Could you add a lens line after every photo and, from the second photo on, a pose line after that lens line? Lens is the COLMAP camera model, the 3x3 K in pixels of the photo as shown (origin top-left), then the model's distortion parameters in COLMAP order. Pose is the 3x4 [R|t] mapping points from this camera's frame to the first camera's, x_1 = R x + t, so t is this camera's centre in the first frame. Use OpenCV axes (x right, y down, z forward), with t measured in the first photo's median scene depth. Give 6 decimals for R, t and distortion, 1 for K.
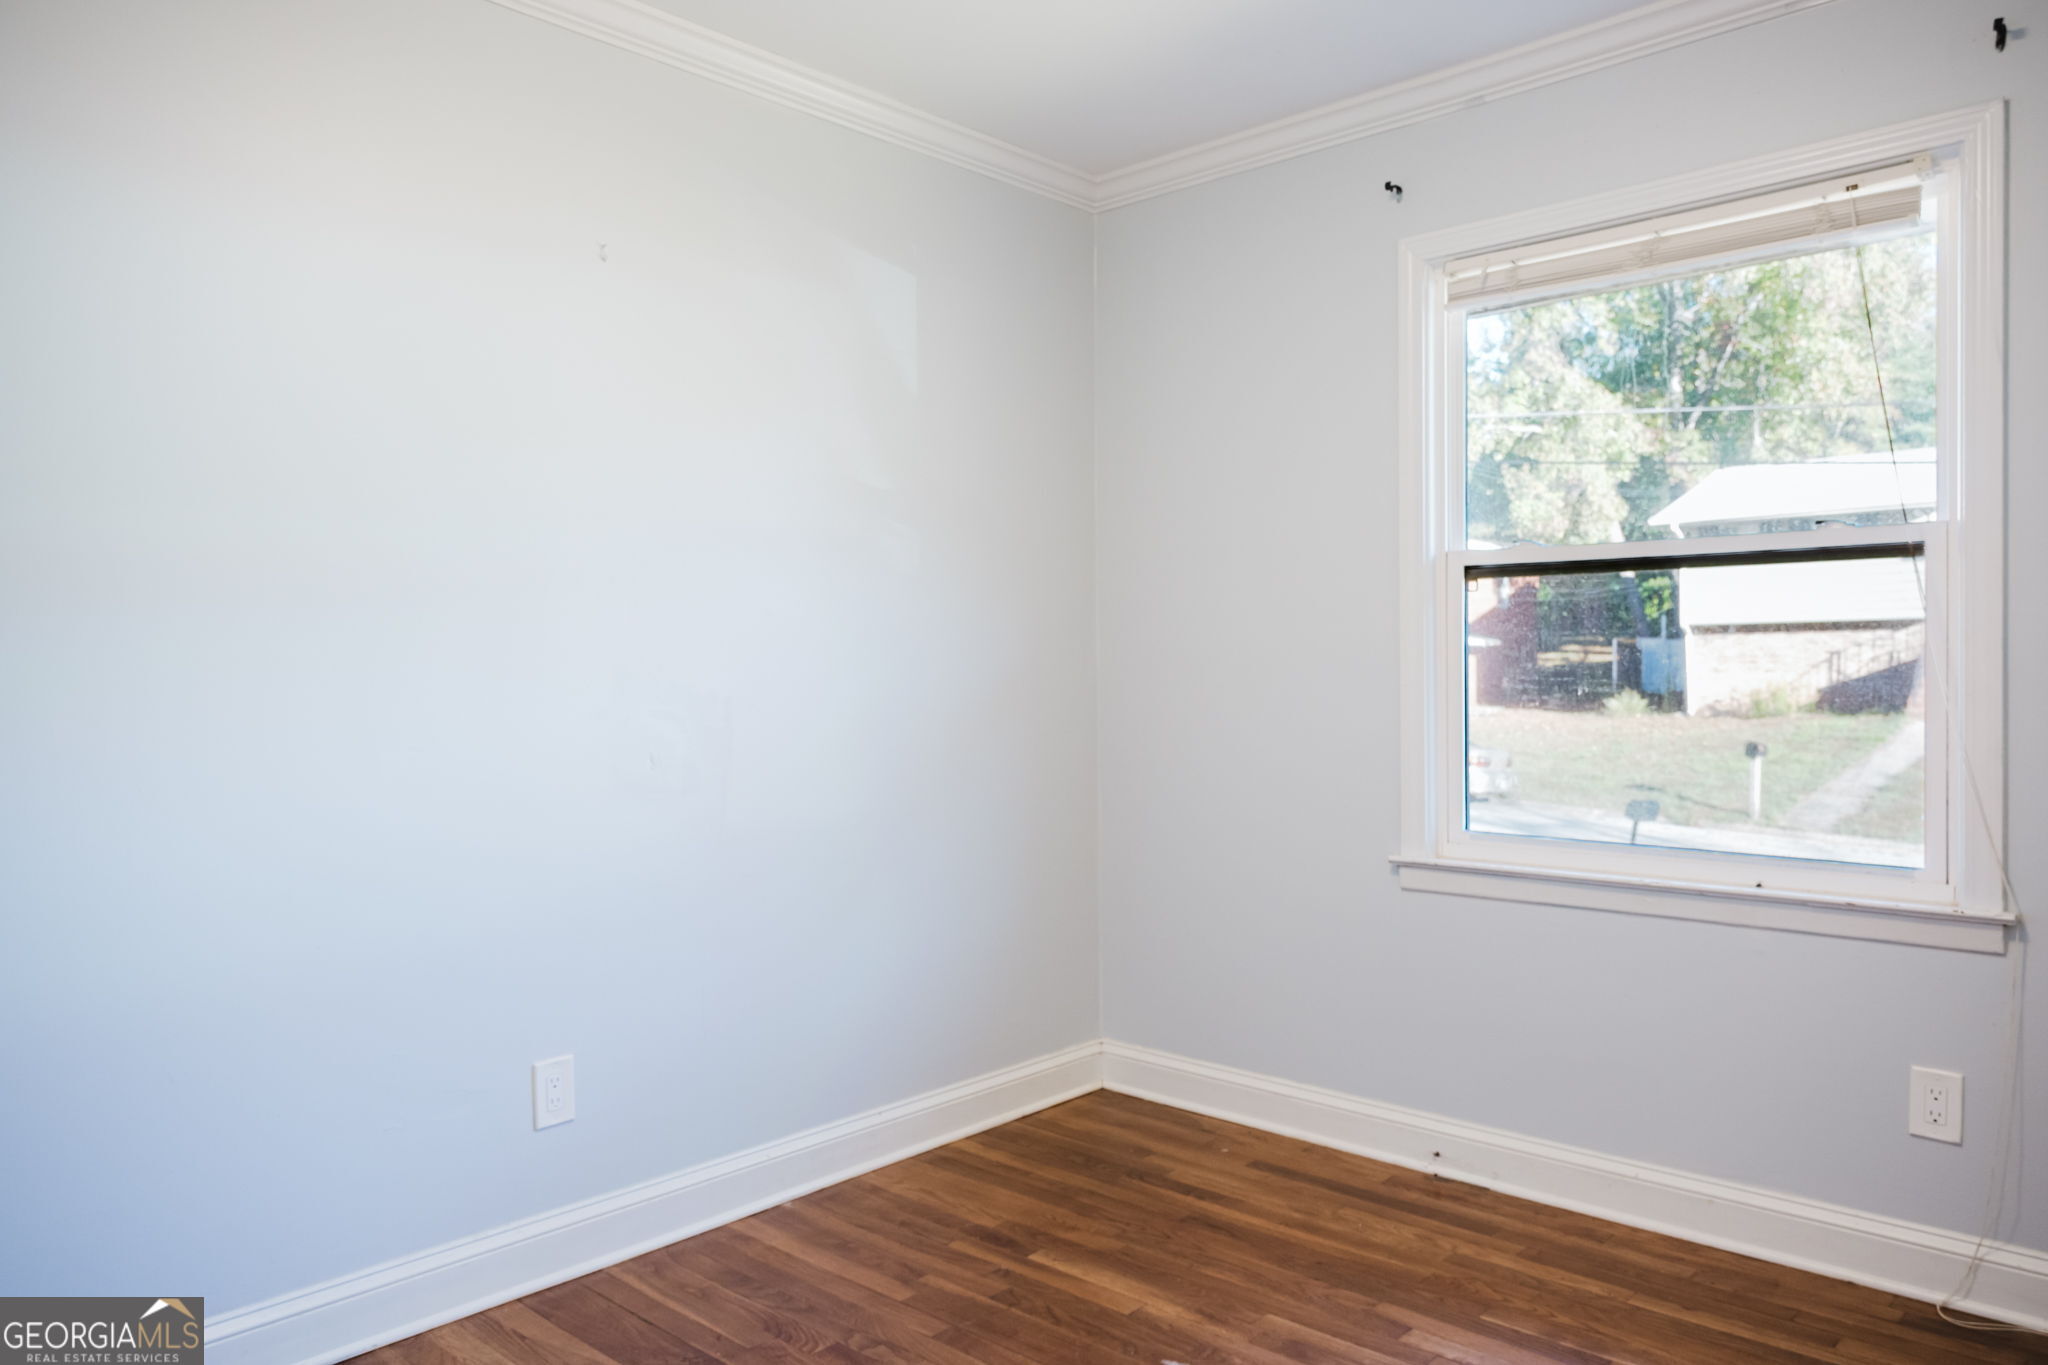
lens RADIAL K [[1378.5, 0, 1037.2], [0, 1378.5, 675.5], [0, 0, 1]] dist [0.008266, 0.000294]
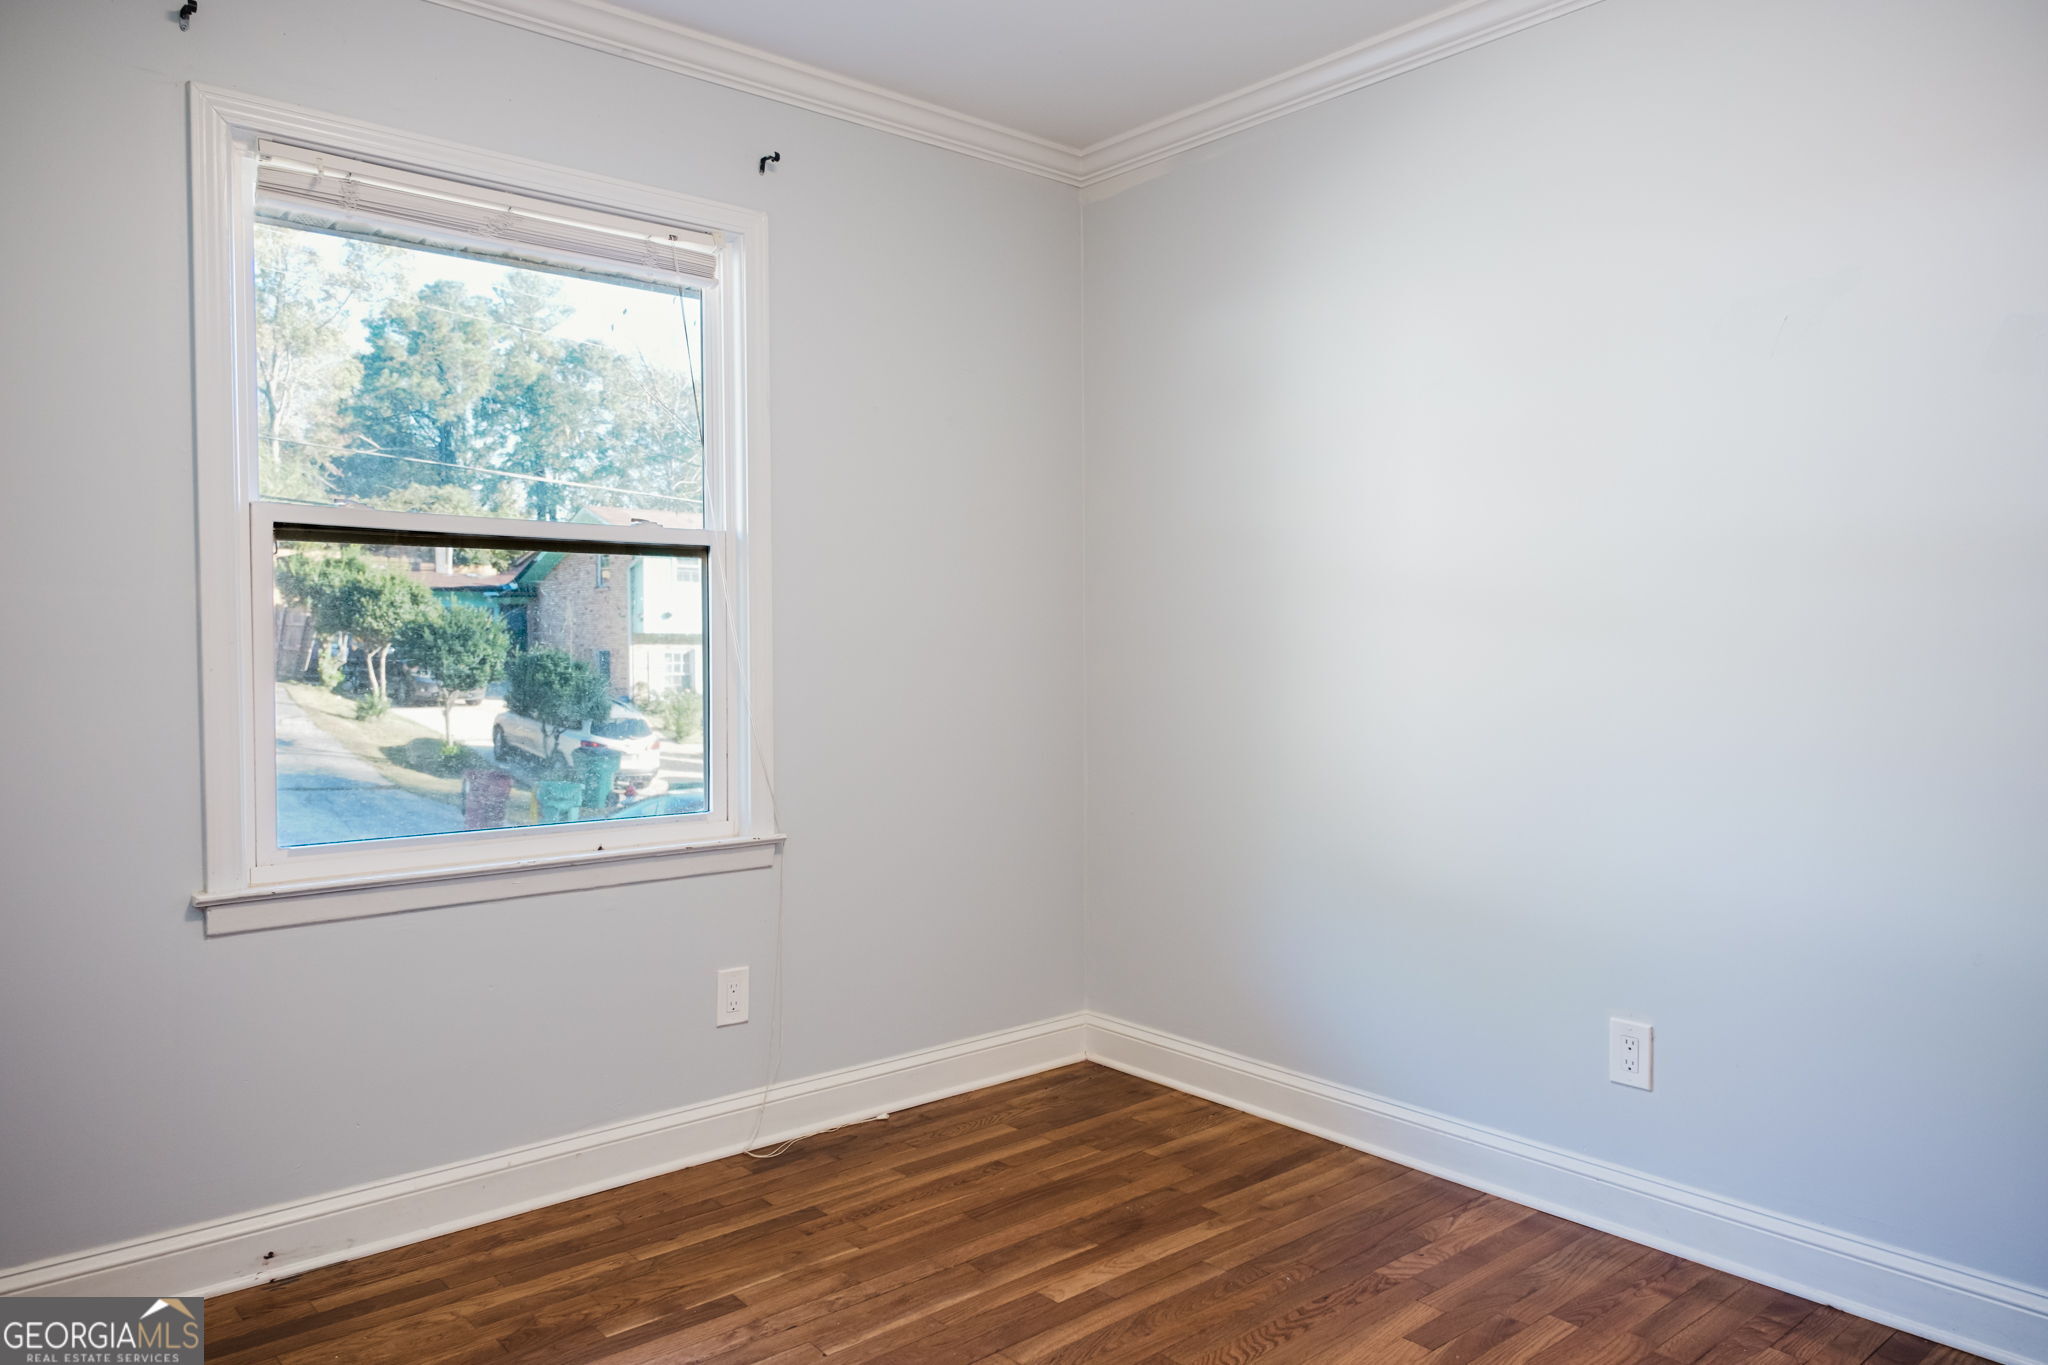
lens RADIAL K [[1378.5, 0, 1024.5], [0, 1378.5, 669.3], [0, 0, 1]] dist [0.008266, 0.000294]
pose [[0.135403, -0.014113, 0.990690, -0.512915], [0.006083, 0.999892, 0.013413, -0.001390], [-0.990772, 0.004210, 0.135475, 0.530038]]
